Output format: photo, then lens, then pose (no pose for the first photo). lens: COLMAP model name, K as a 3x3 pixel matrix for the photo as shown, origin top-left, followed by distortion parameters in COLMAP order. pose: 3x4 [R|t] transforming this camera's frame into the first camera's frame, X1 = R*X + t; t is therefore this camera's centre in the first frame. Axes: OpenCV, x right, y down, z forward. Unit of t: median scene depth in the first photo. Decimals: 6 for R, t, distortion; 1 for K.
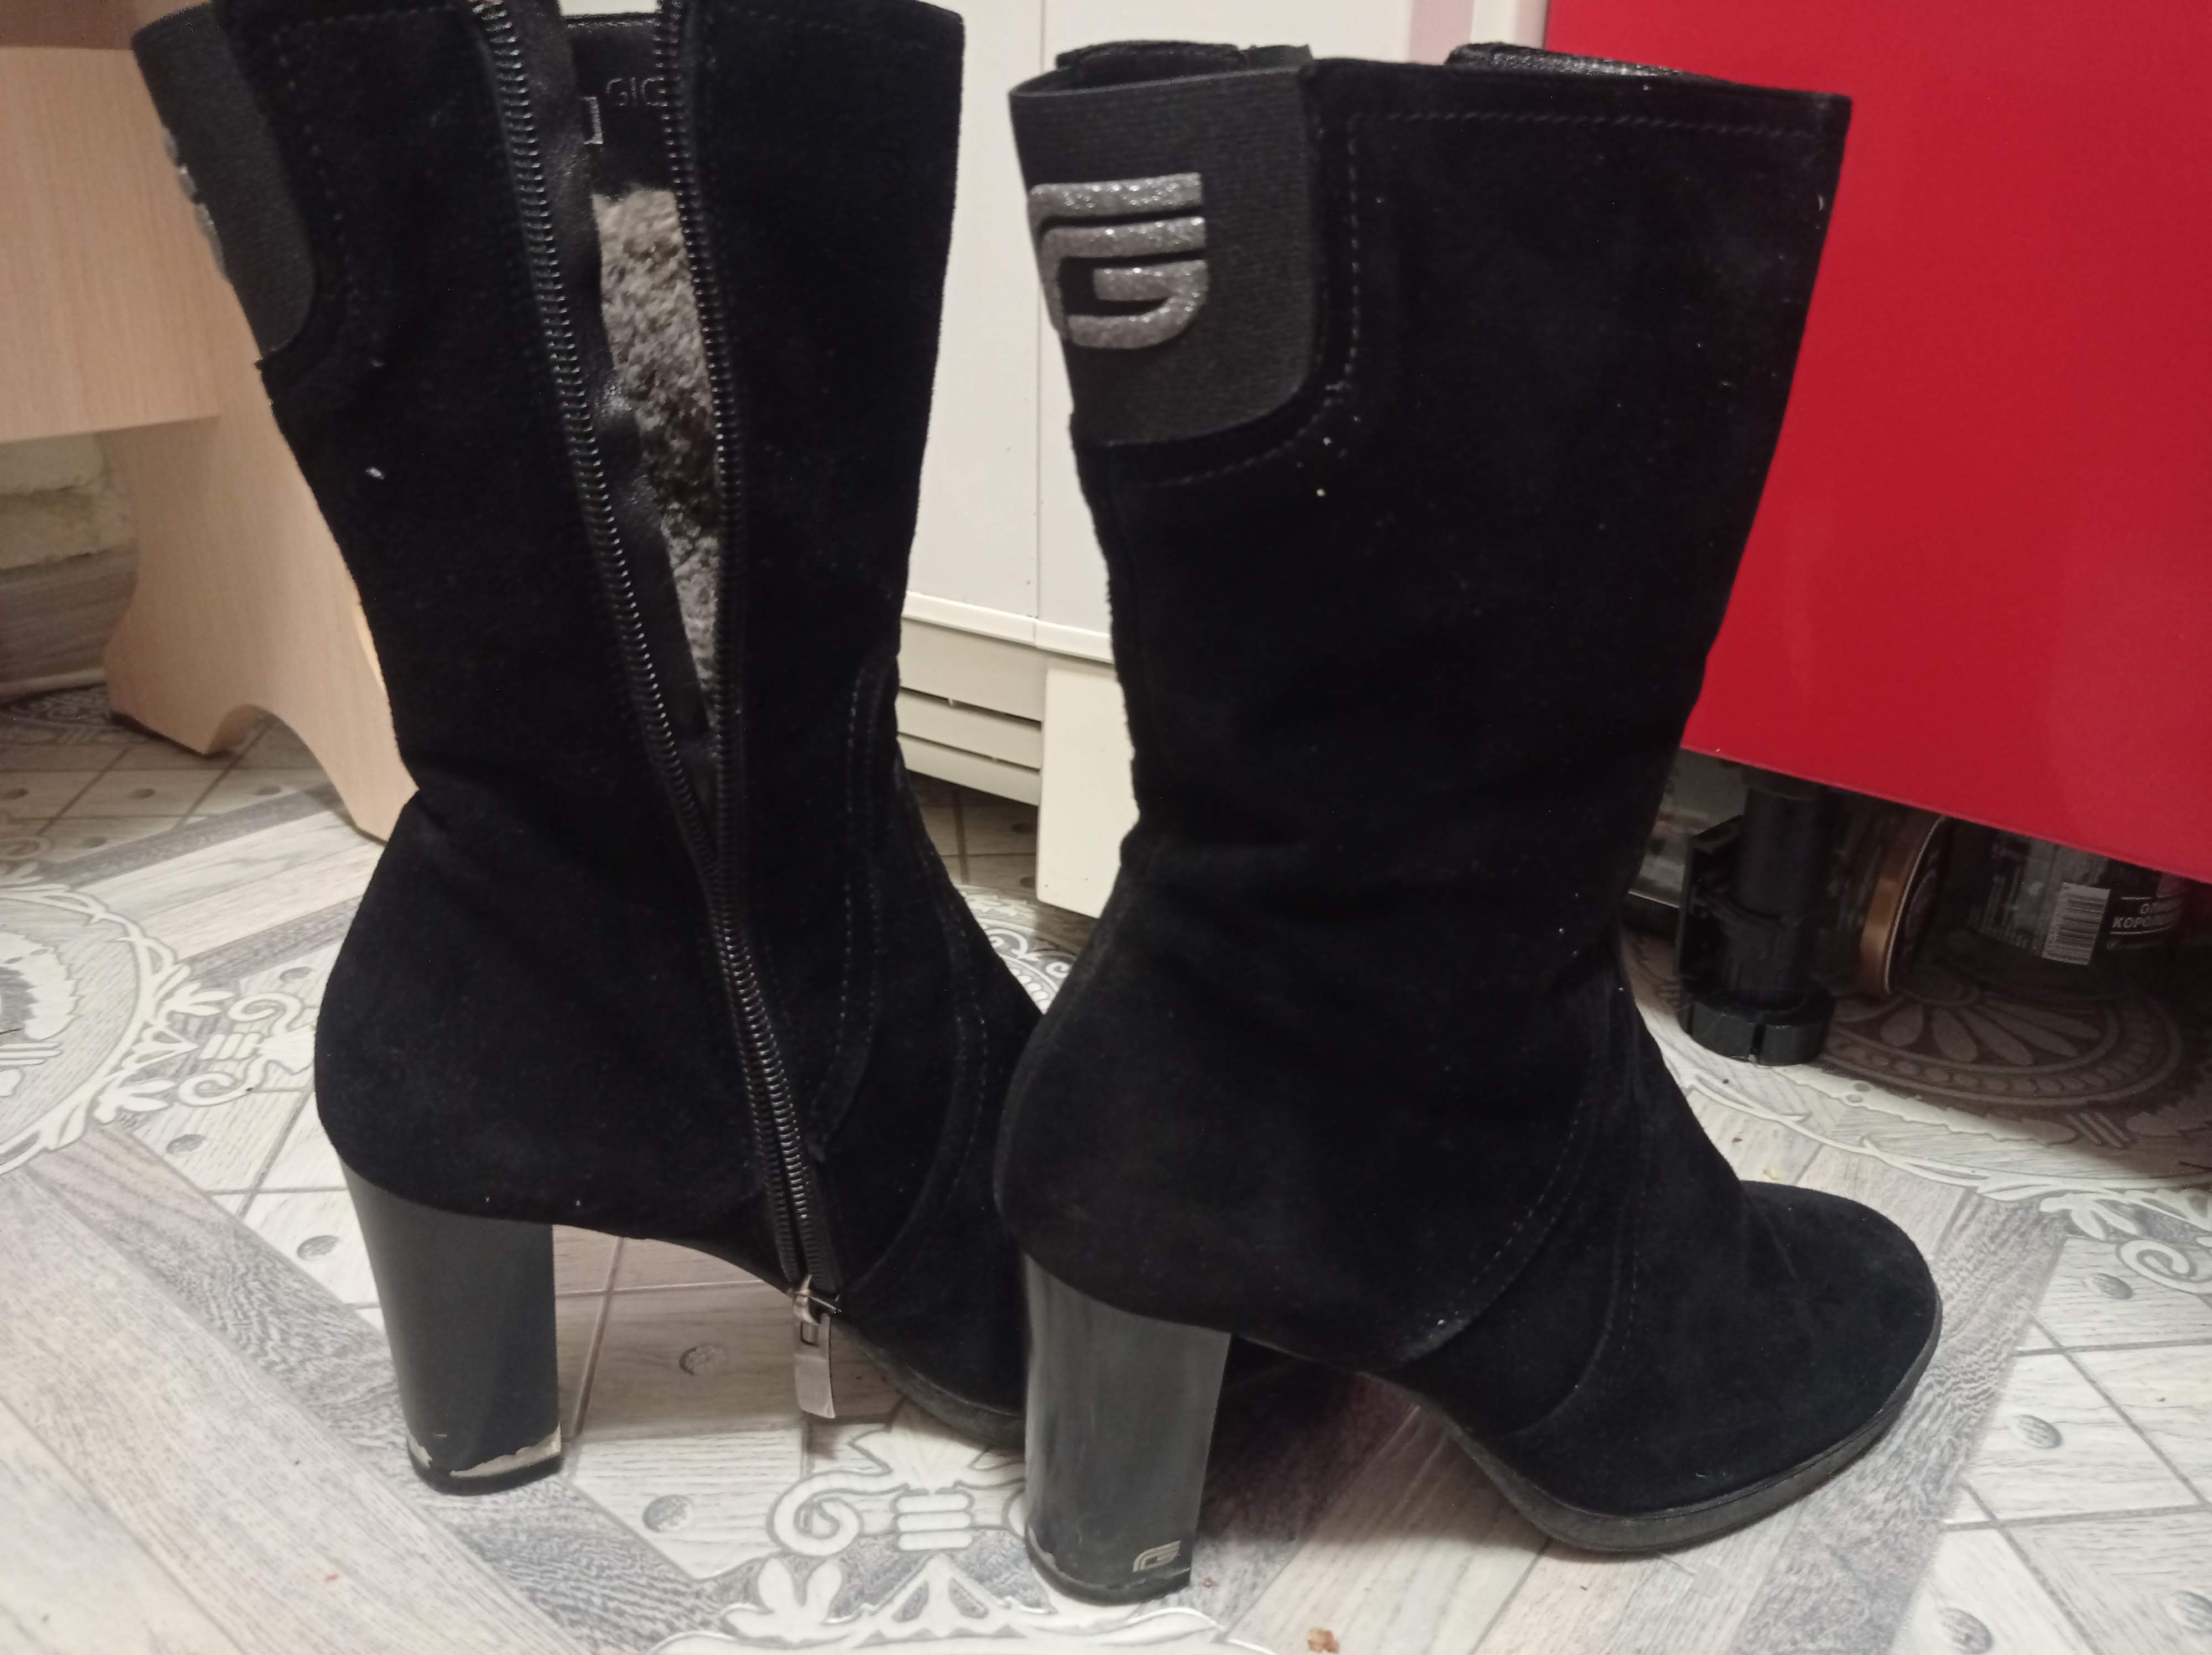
lens RADIAL K [[1751.4, 0, 1106.0], [0, 1751.4, 827.5], [0, 0, 1]] dist [-0.041111, 0.065982]
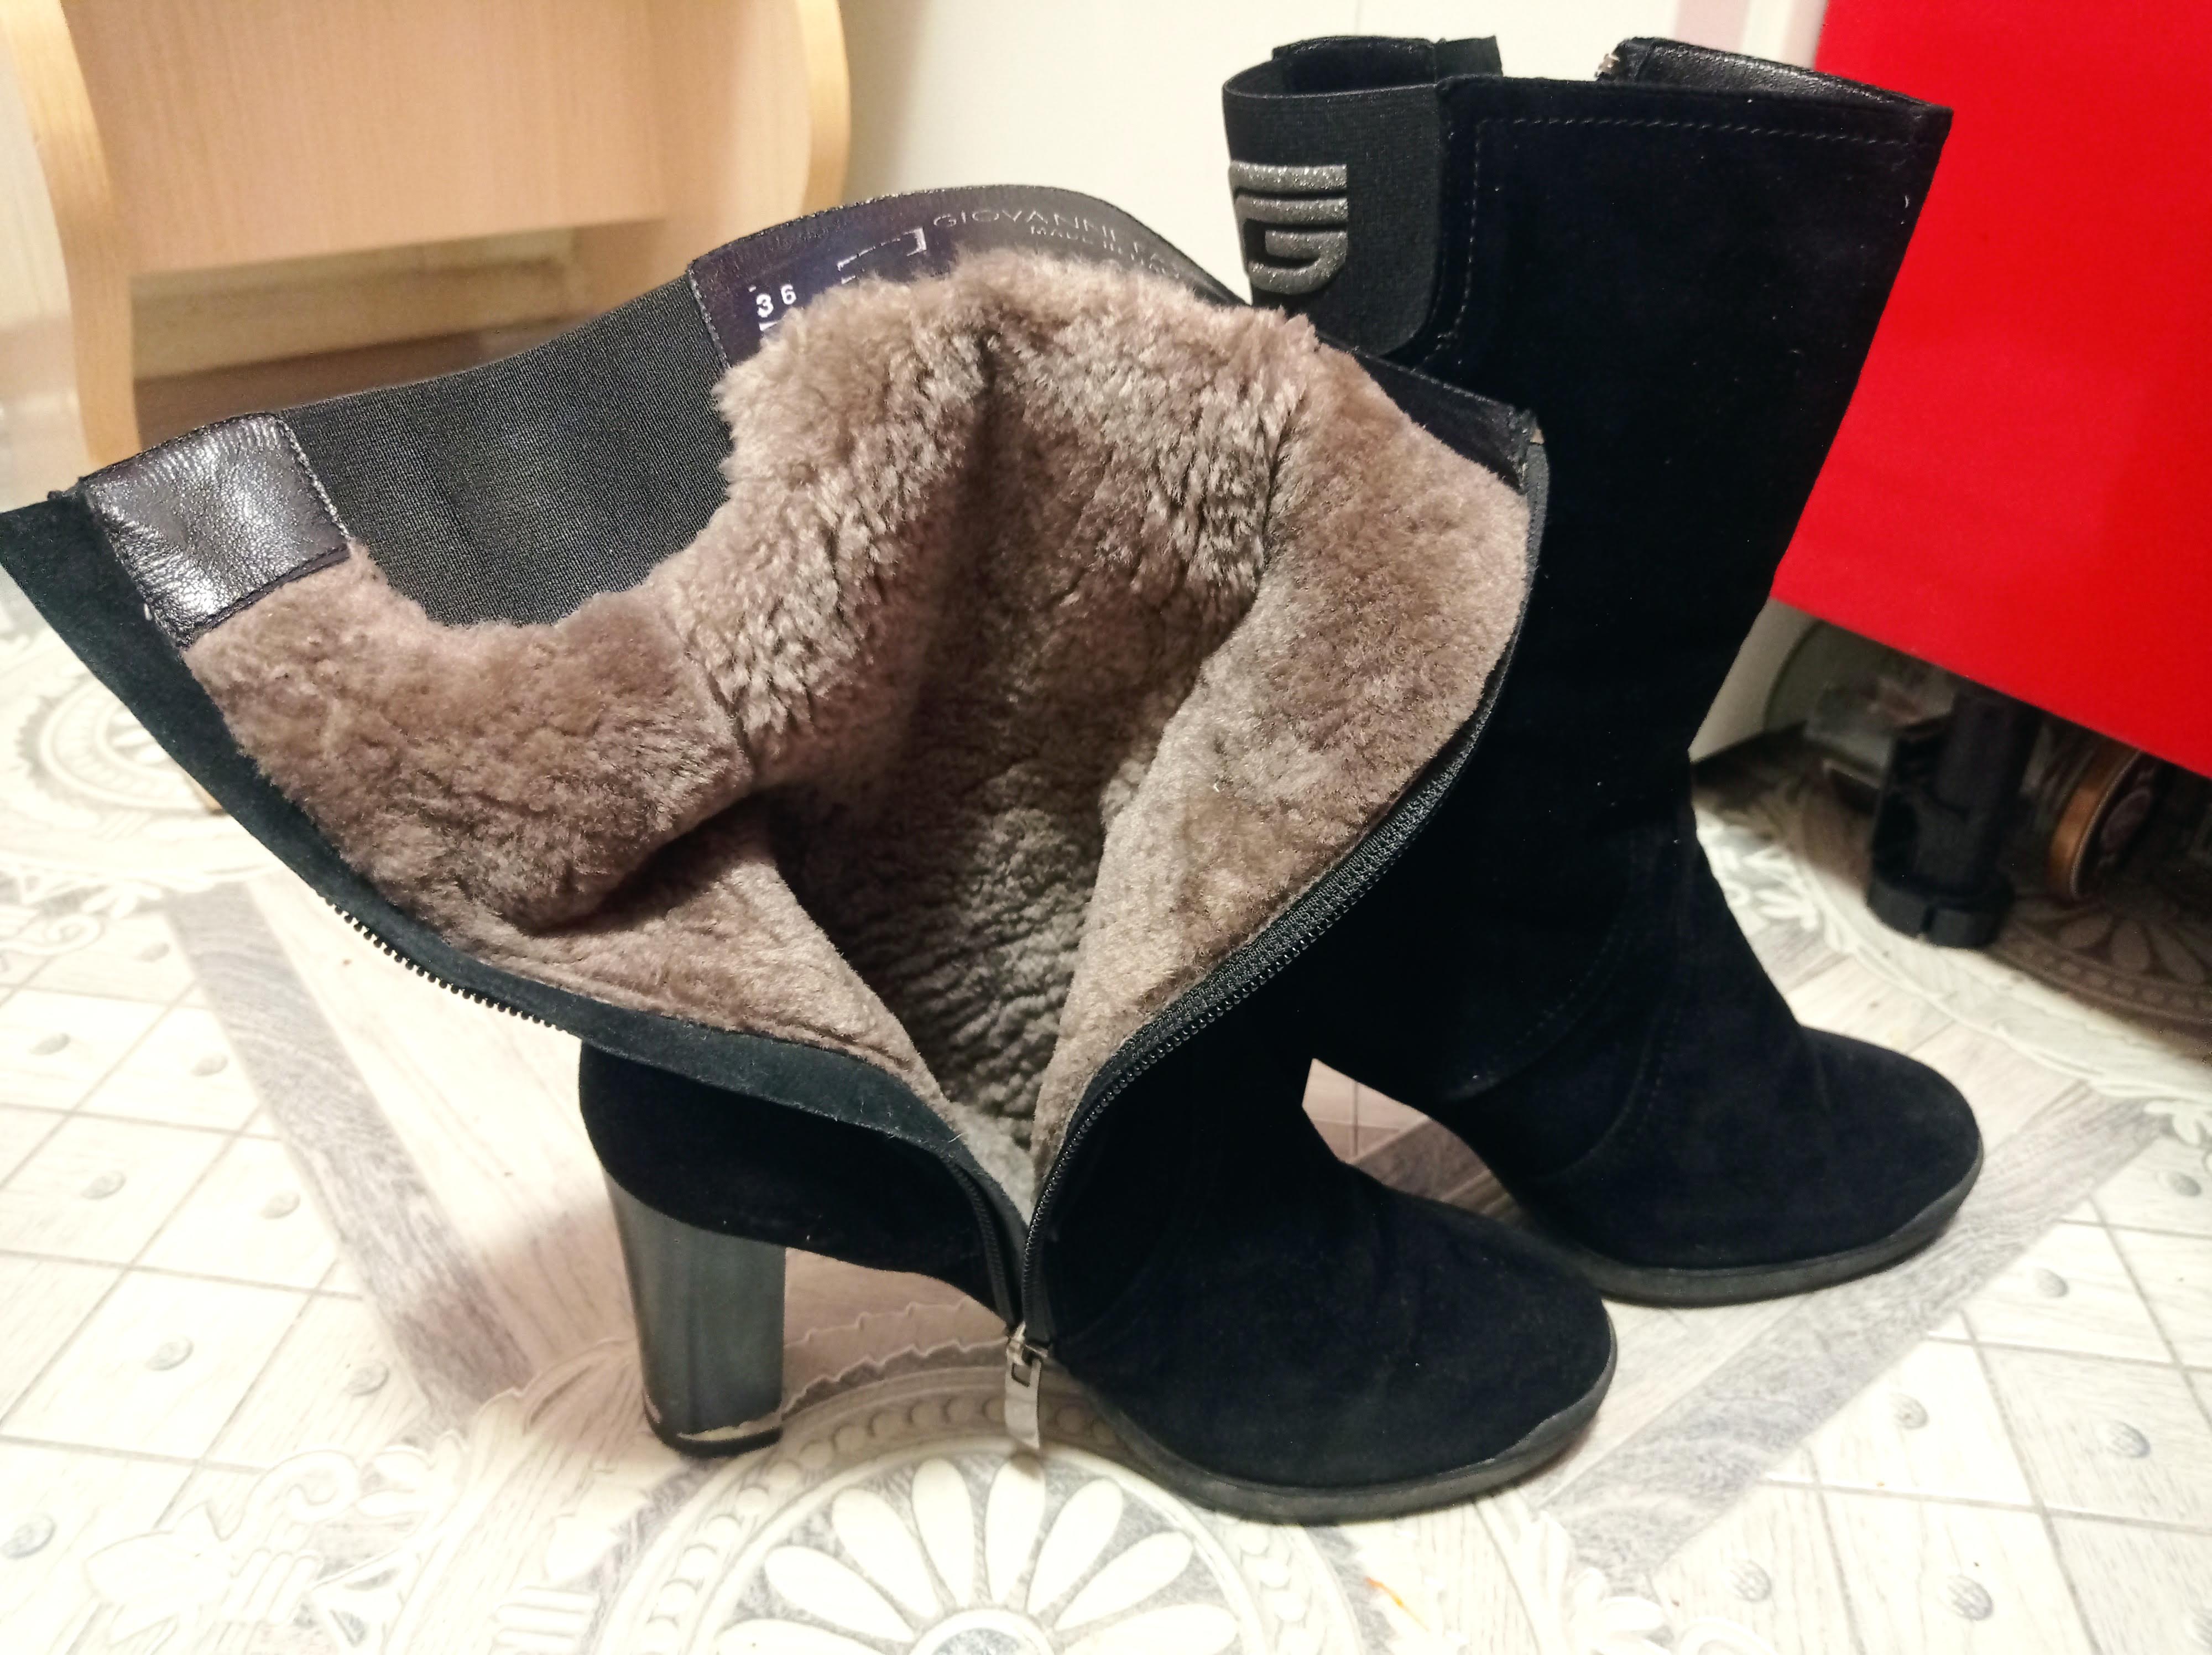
lens RADIAL K [[1751.4, 0, 1106.0], [0, 1751.4, 827.5], [0, 0, 1]] dist [-0.041111, 0.065982]
pose [[0.969413, 0.142138, -0.200088, 0.132749], [-0.117558, 0.984542, 0.129835, -0.022888], [0.215450, -0.102342, 0.971137, -0.222721]]
